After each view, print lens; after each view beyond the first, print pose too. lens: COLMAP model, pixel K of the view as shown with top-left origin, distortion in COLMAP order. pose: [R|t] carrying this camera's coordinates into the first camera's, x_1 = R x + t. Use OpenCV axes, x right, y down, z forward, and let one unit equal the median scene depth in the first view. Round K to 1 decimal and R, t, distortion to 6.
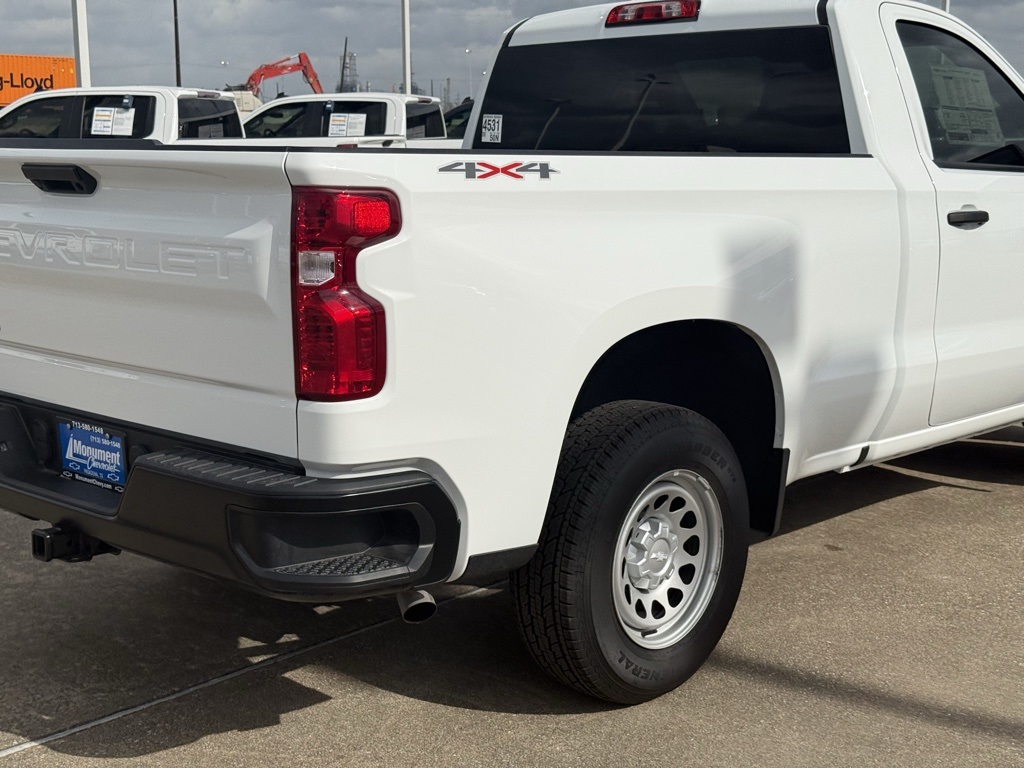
lens RADIAL K [[1435.0, 0, 506.8], [0, 1435.0, 386.7], [0, 0, 1]] dist [0.214462, -0.571155]
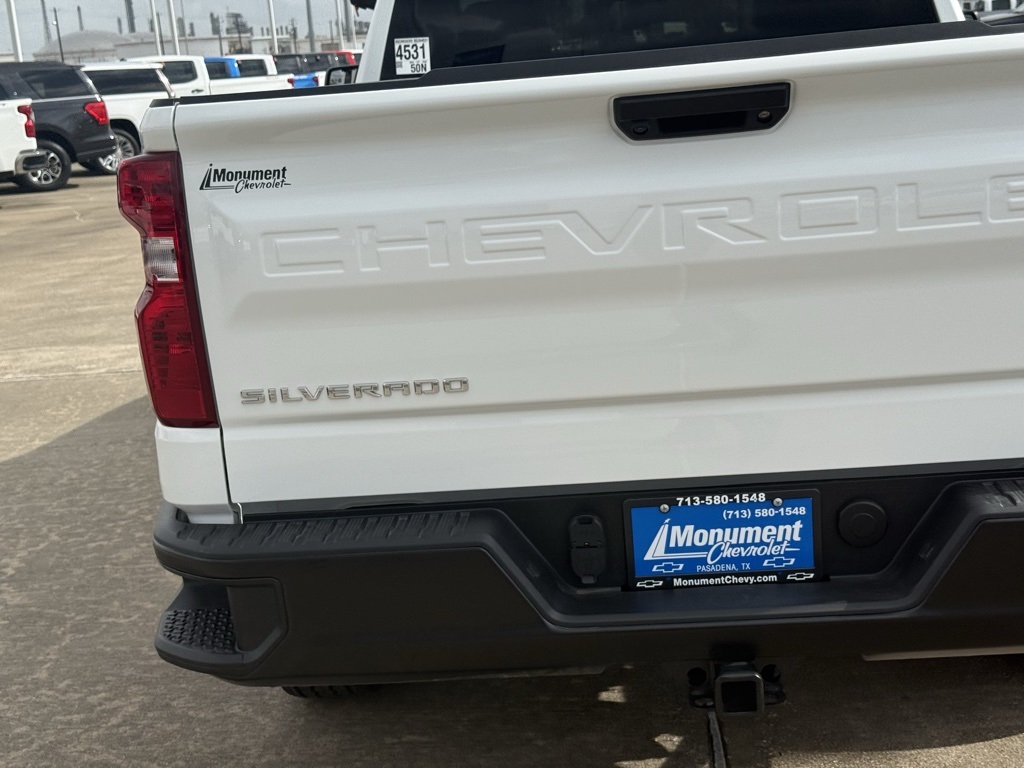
lens RADIAL K [[1447.5, 0, 512.7], [0, 1447.5, 401.0], [0, 0, 1]] dist [0.139788, -0.047431]
pose [[0.767840, -0.202558, 0.607777, -0.699641], [0.185626, 0.978347, 0.091549, -0.085720], [-0.613160, 0.042524, 0.788813, 0.515179]]
